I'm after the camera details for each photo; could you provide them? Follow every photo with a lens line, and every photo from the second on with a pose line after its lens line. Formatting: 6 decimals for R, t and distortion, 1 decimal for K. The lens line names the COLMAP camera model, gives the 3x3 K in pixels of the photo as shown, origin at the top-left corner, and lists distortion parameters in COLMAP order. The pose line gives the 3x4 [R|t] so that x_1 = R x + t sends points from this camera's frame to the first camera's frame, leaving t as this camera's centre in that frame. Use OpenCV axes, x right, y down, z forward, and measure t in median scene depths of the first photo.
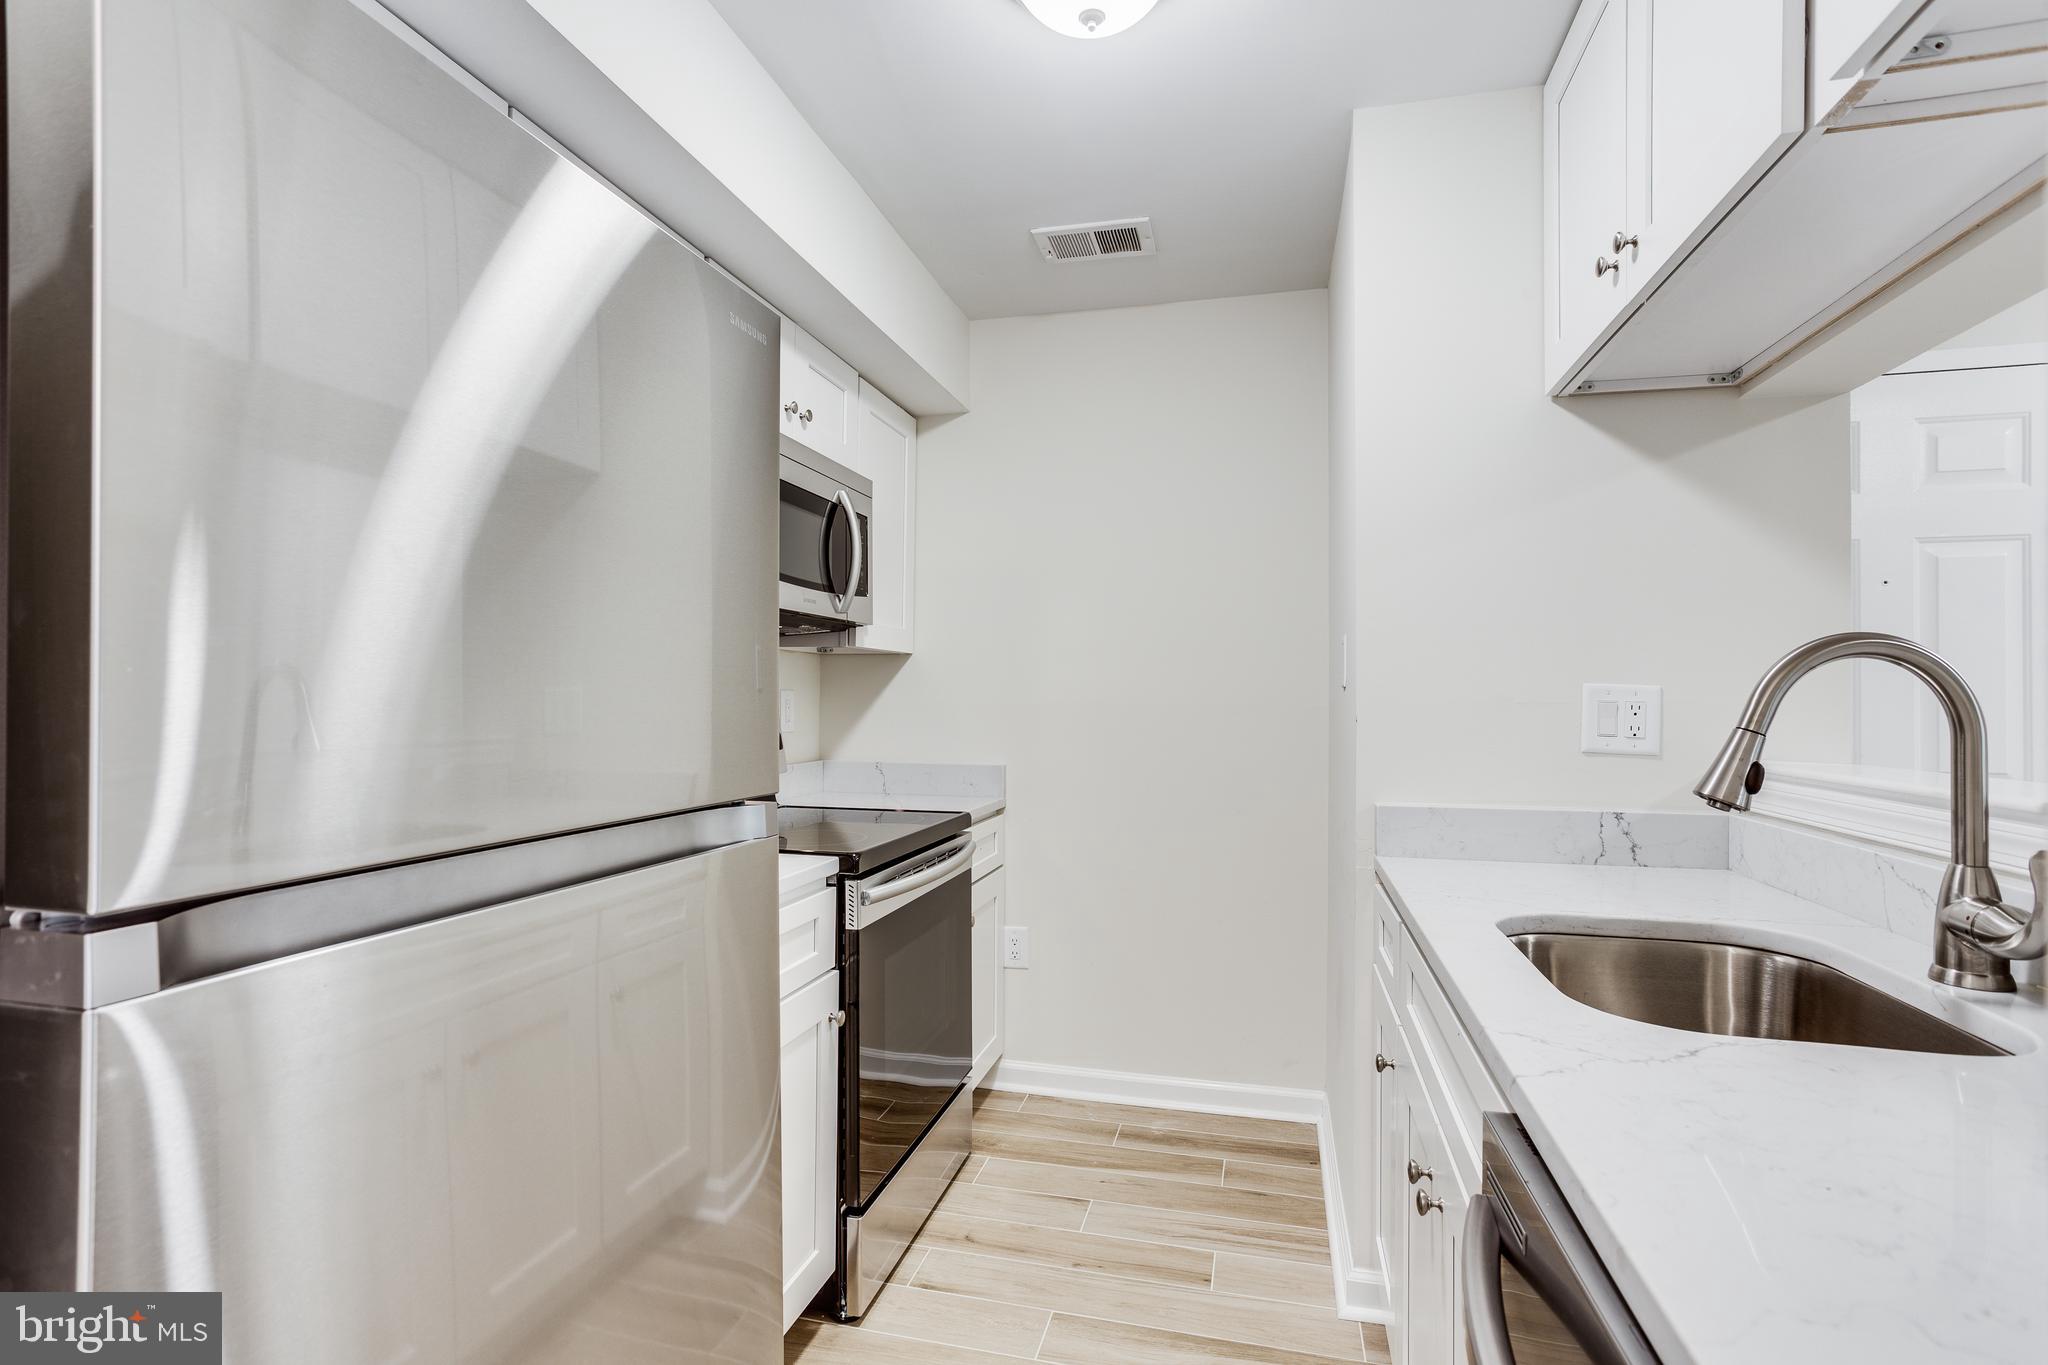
lens RADIAL K [[996.8, 0, 1012.0], [0, 996.8, 682.5], [0, 0, 1]] dist [-0.045375, 0.028898]
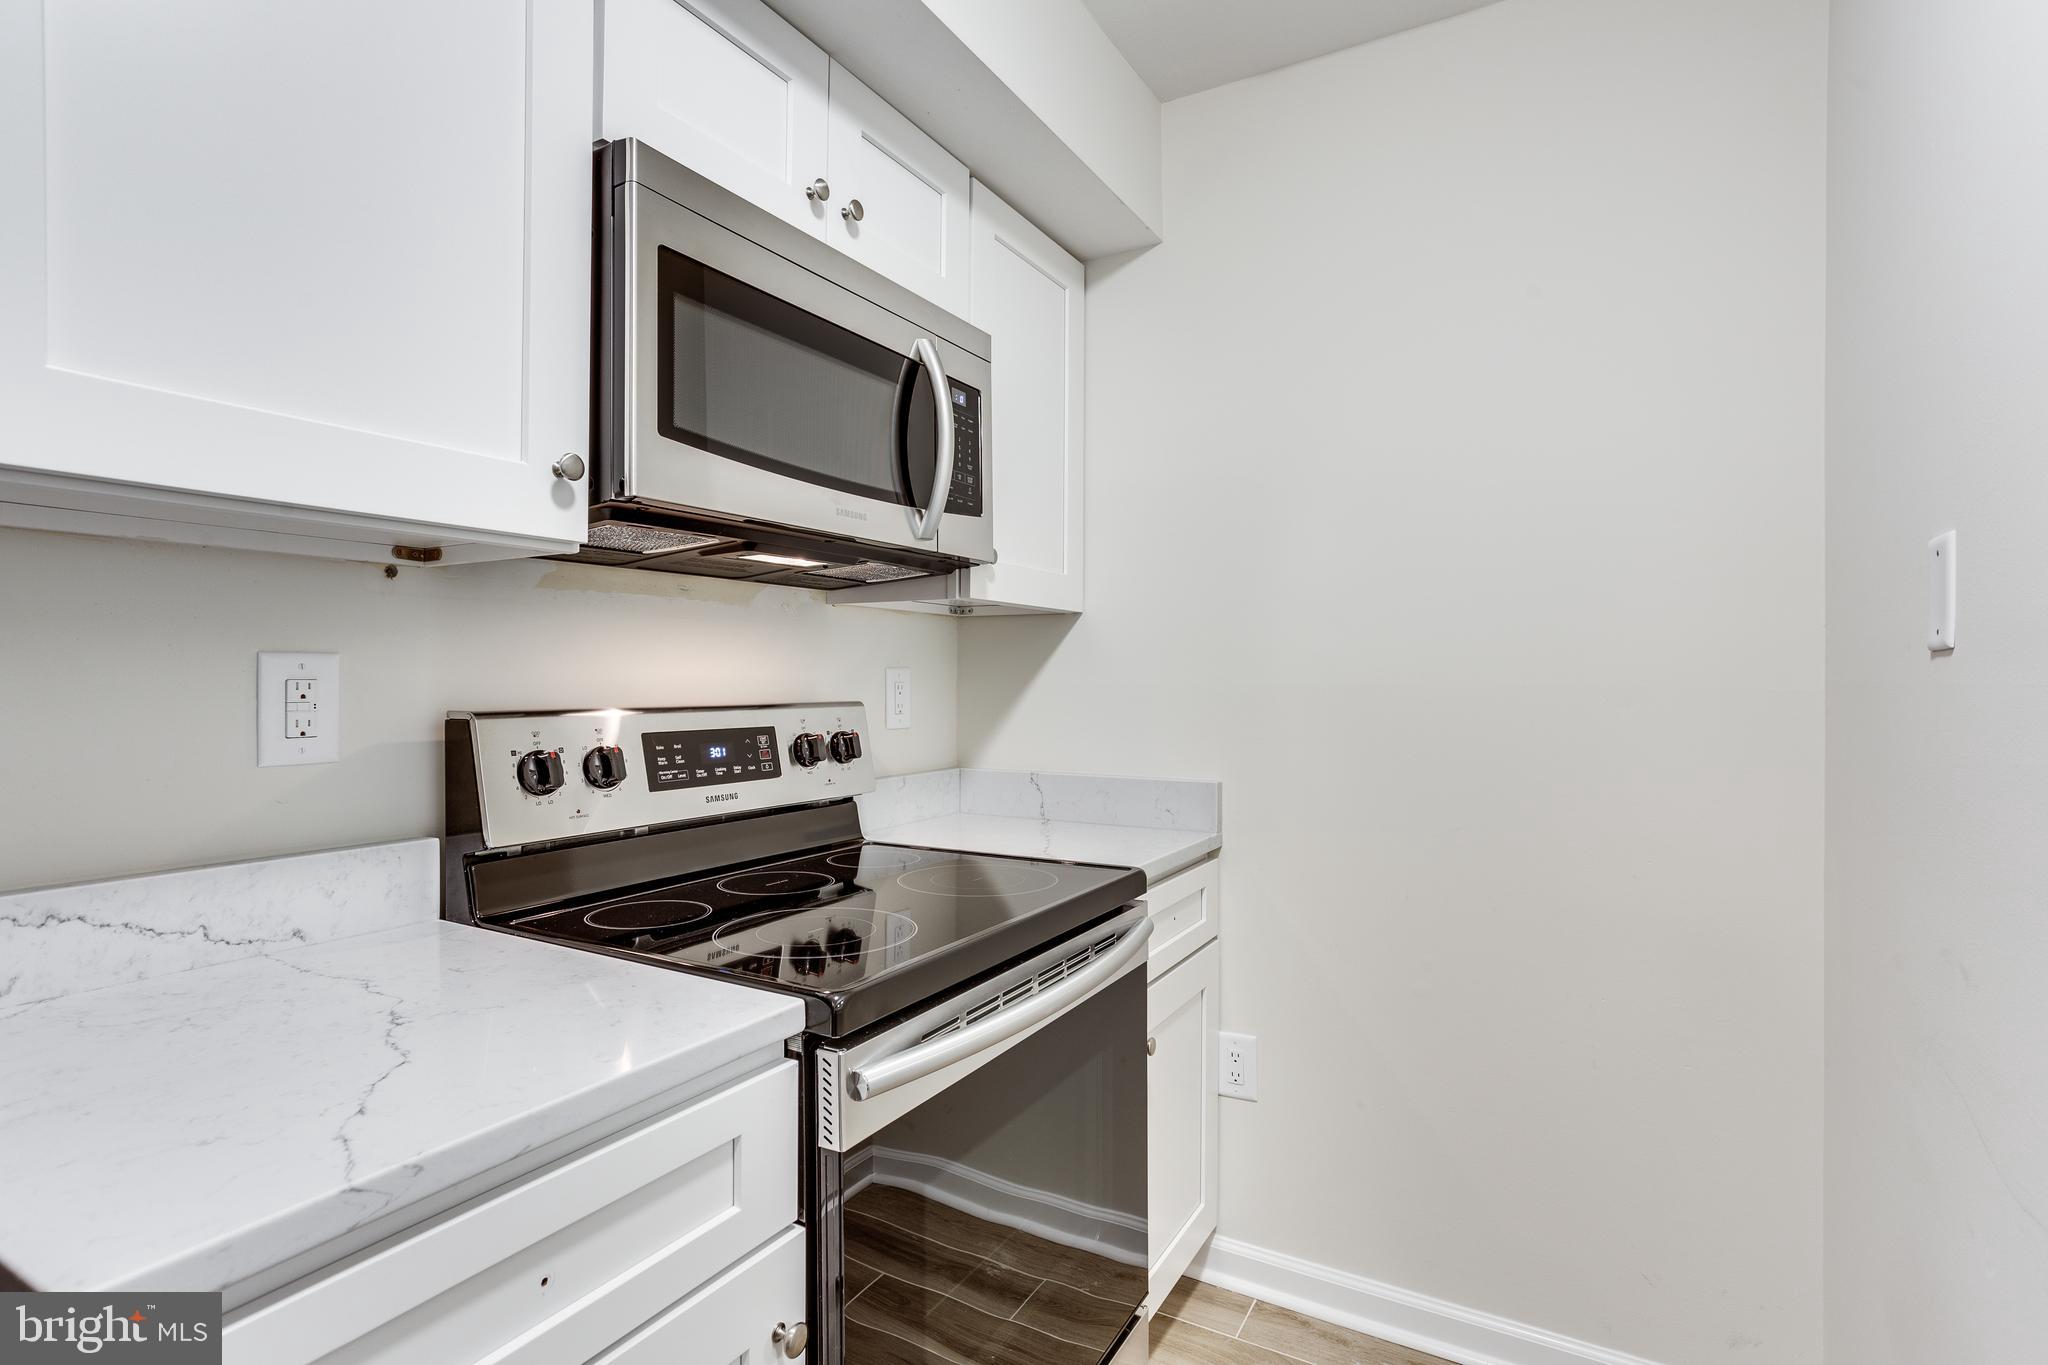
lens RADIAL K [[996.8, 0, 1012.0], [0, 996.8, 682.5], [0, 0, 1]] dist [-0.045375, 0.028898]
pose [[0.963789, -0.005396, -0.266612, 0.050838], [0.009866, 0.999832, 0.015428, 0.011074], [0.266484, -0.017499, 0.963680, 0.506696]]
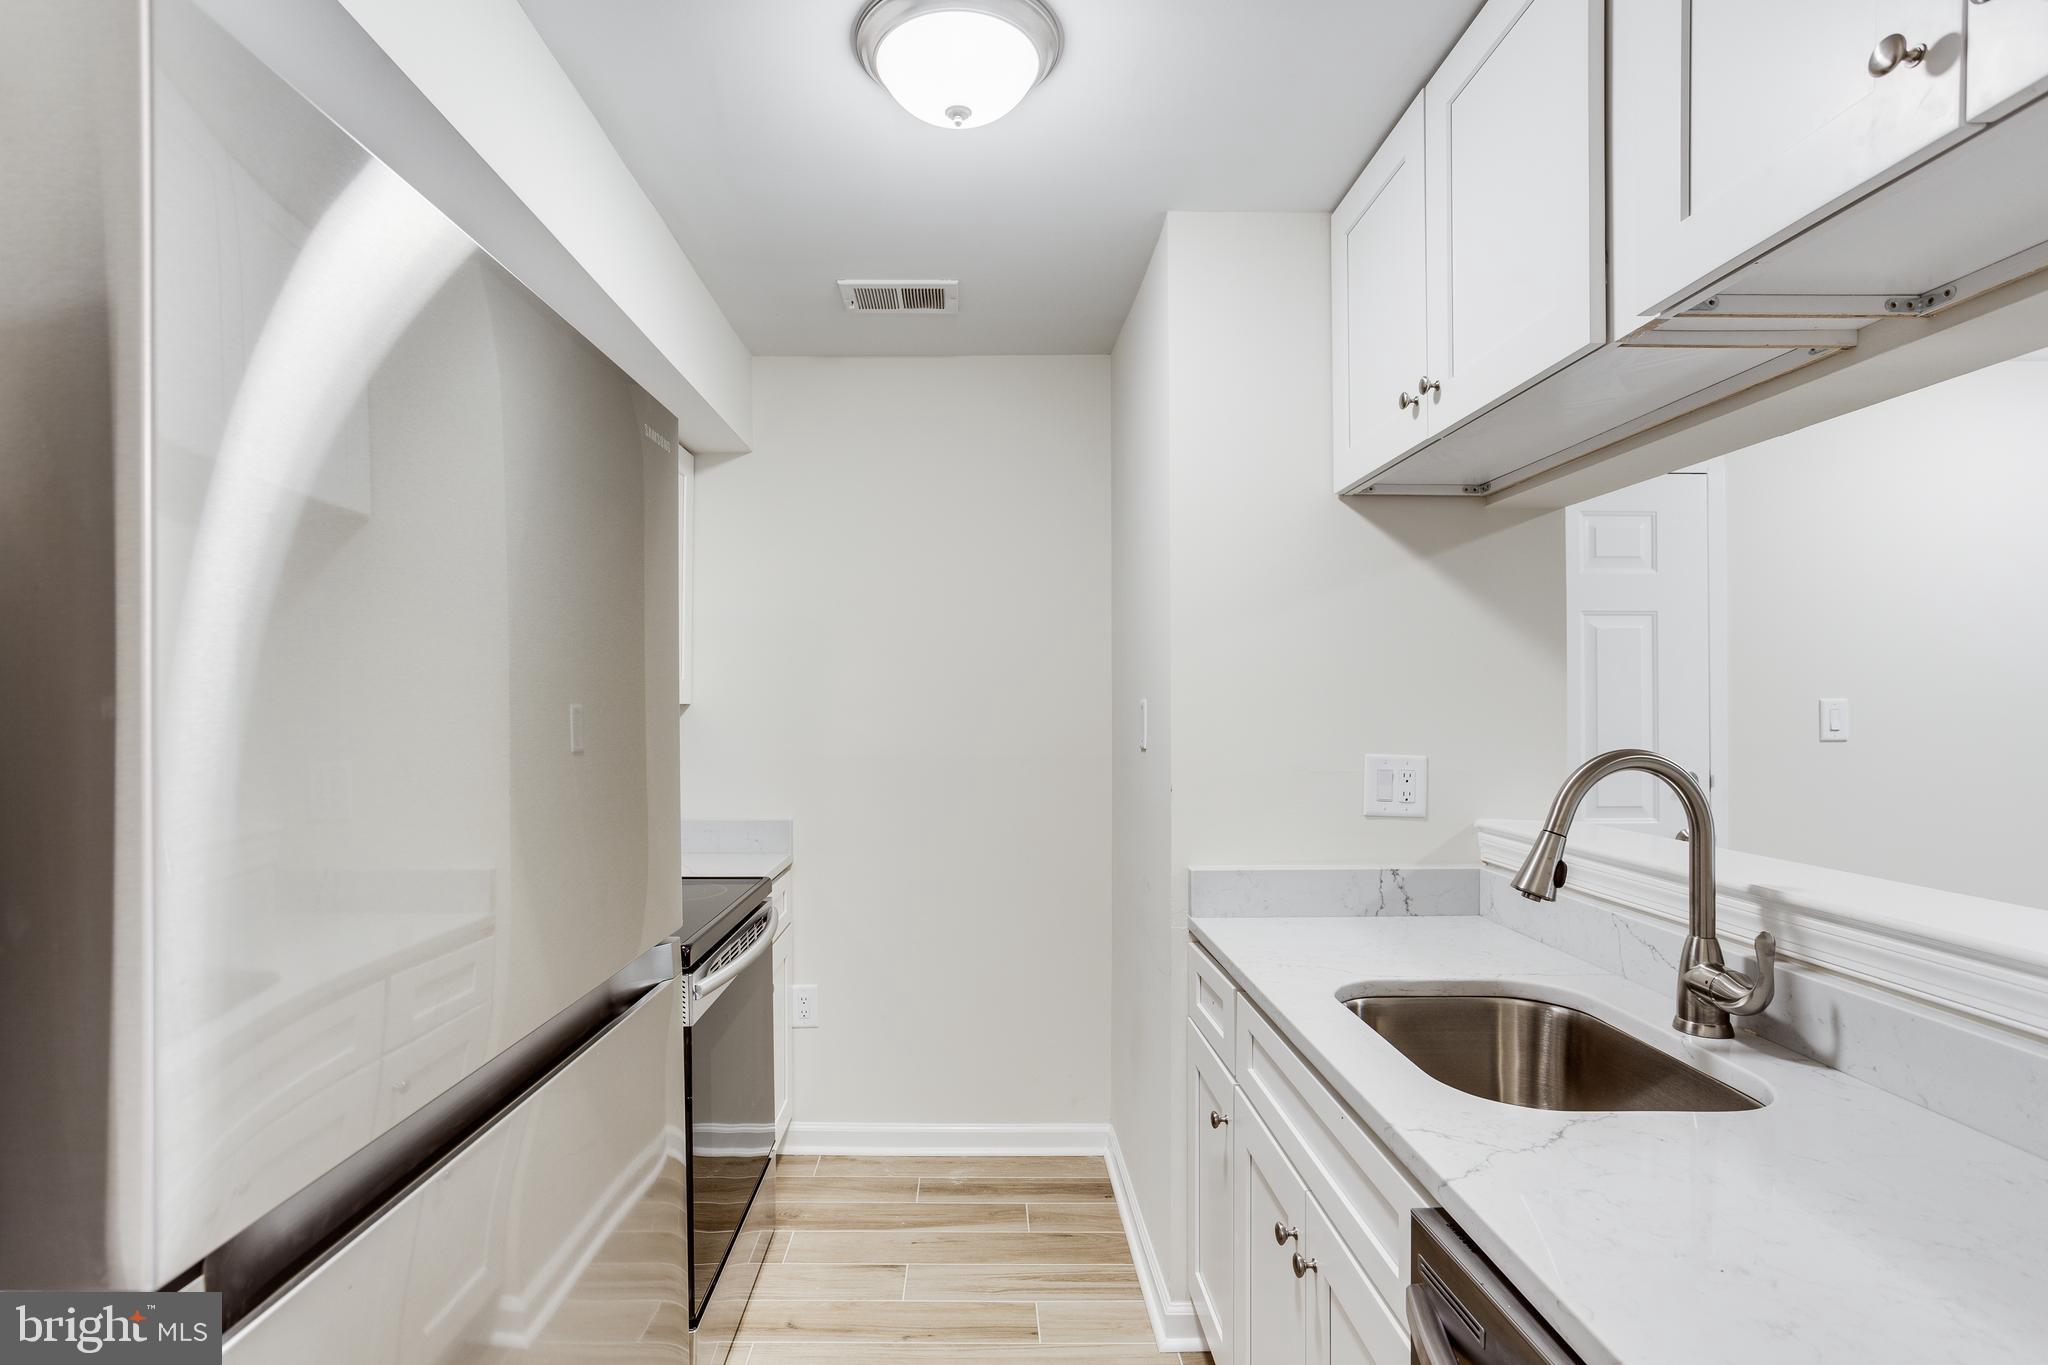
lens RADIAL K [[1014.0, 0, 972.8], [0, 1014.0, 687.8], [0, 0, 1]] dist [-0.041944, 0.025701]
pose [[0.968052, -0.003005, 0.250733, -0.121673], [0.002338, 0.999993, 0.002957, -0.069542], [-0.250740, -0.002276, 0.968052, 0.003020]]
